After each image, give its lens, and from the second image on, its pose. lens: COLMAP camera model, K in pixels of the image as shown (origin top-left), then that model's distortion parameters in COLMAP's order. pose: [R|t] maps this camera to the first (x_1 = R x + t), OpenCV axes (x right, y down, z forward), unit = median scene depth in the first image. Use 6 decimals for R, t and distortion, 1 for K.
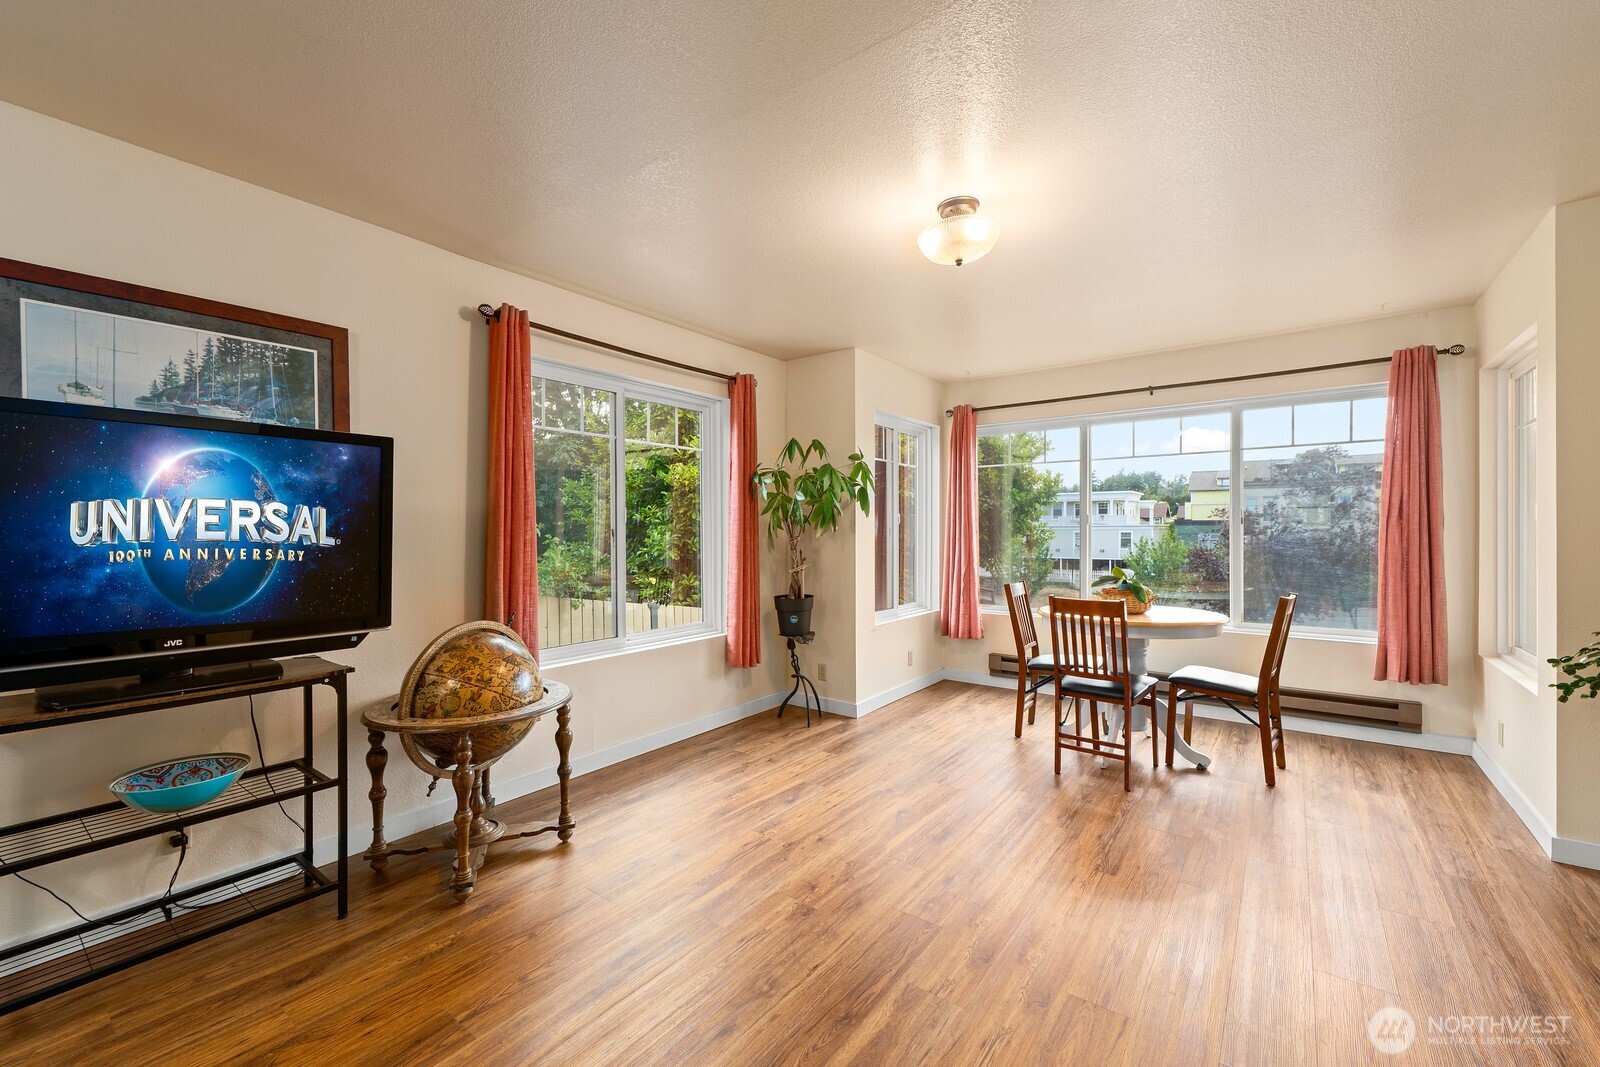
lens RADIAL K [[651.4, 0, 789.3], [0, 651.4, 536.7], [0, 0, 1]] dist [-0.001386, -0.000241]
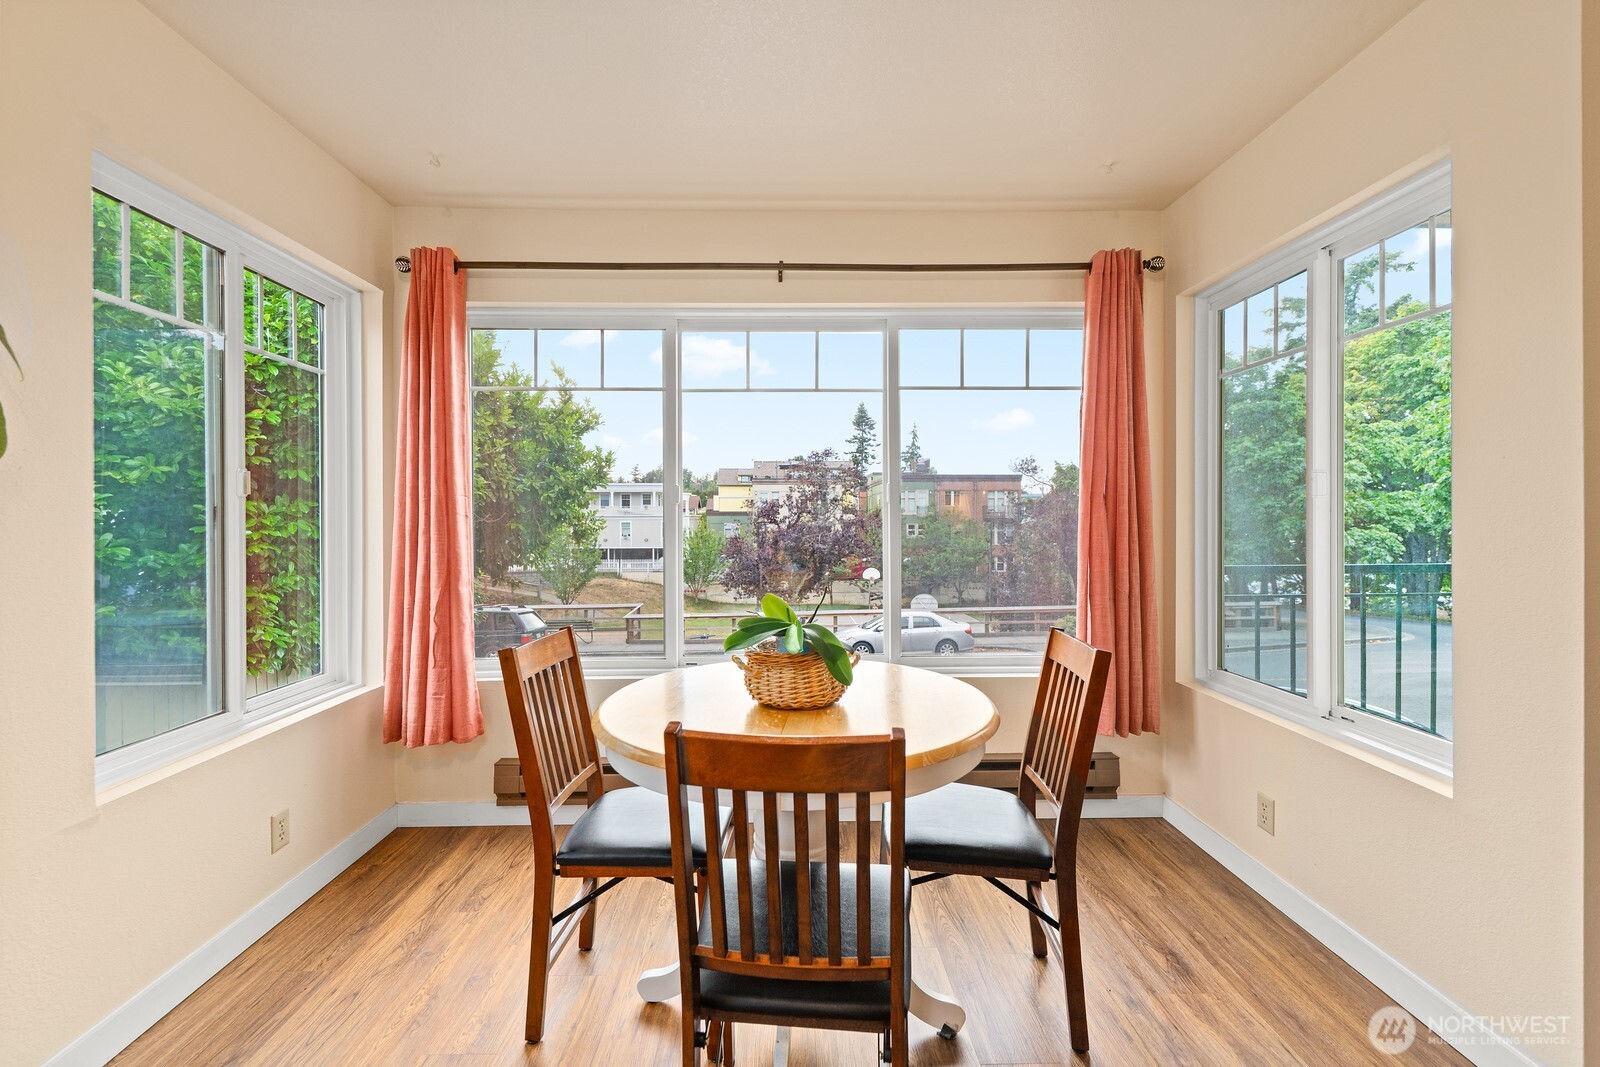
lens RADIAL K [[654.4, 0, 791.1], [0, 654.4, 523.0], [0, 0, 1]] dist [0.002545, -0.000203]
pose [[0.784762, -0.002532, 0.619793, 0.178935], [0.006199, 0.999974, -0.003764, 0.000517], [-0.619767, 0.006796, 0.784757, 0.476810]]
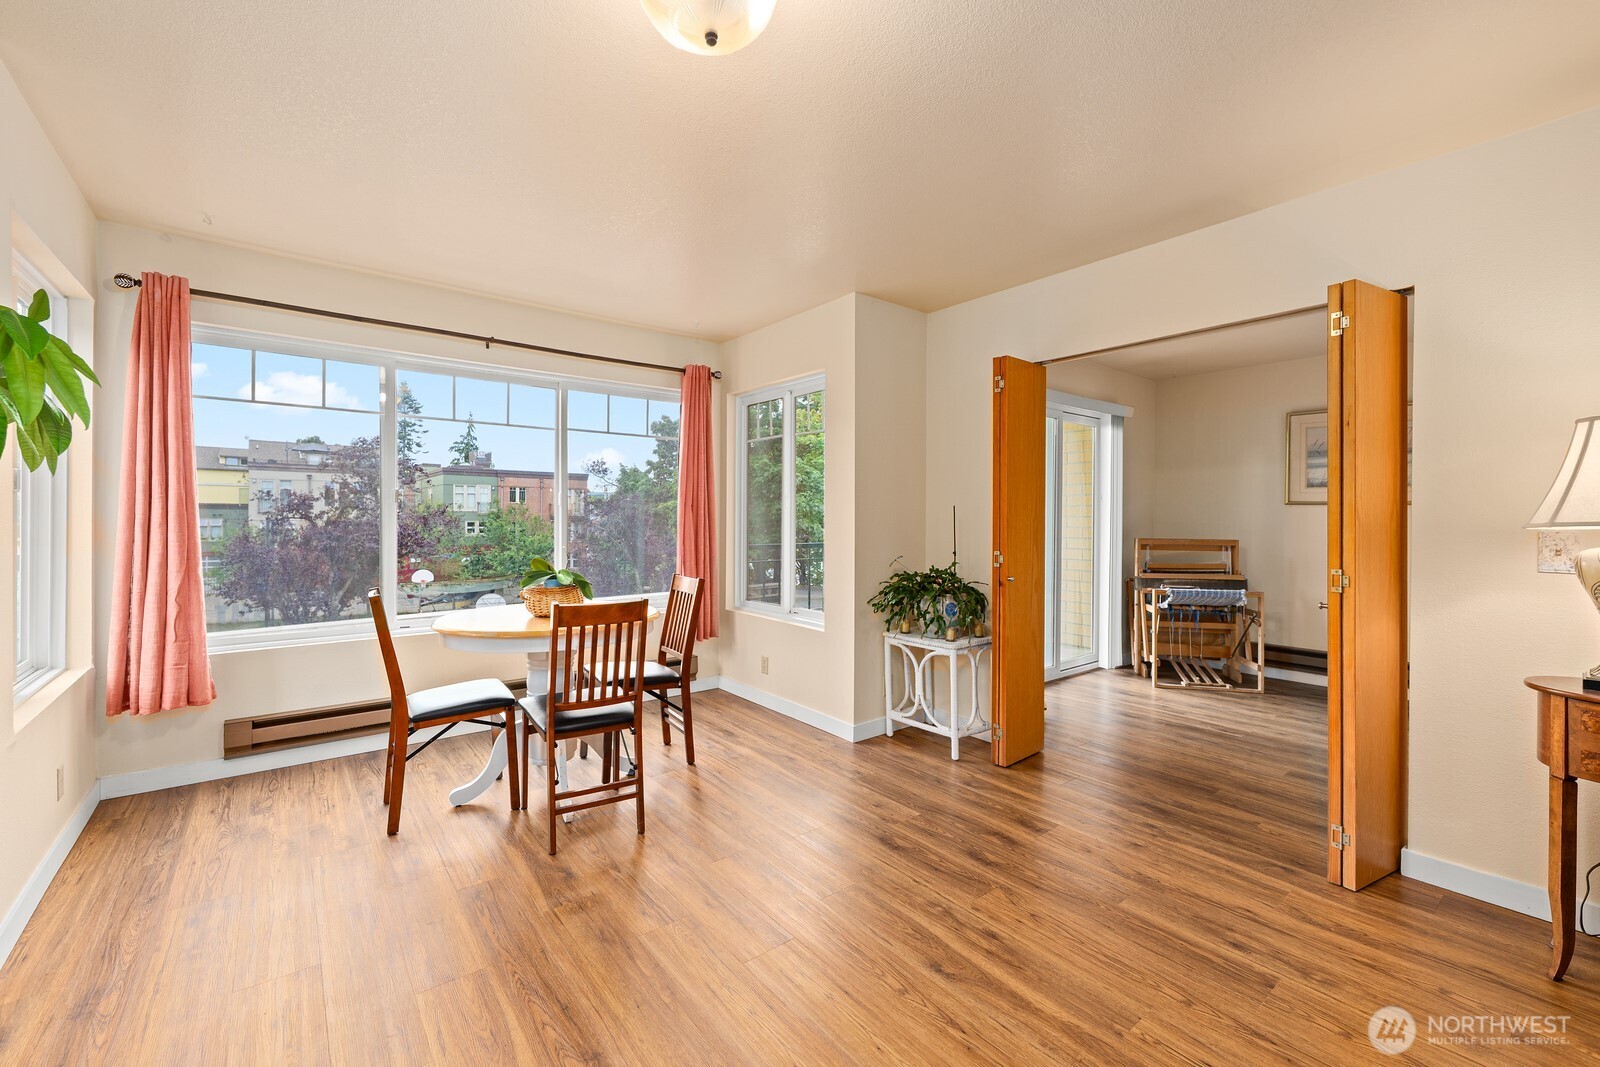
lens RADIAL K [[652.3, 0, 788.1], [0, 652.3, 526.6], [0, 0, 1]] dist [0.017298, -0.000068]
pose [[0.258063, -0.007571, 0.966098, -0.131664], [0.000970, 0.999971, 0.007578, 0.001699], [-0.966128, -0.001018, 0.258063, 0.371713]]
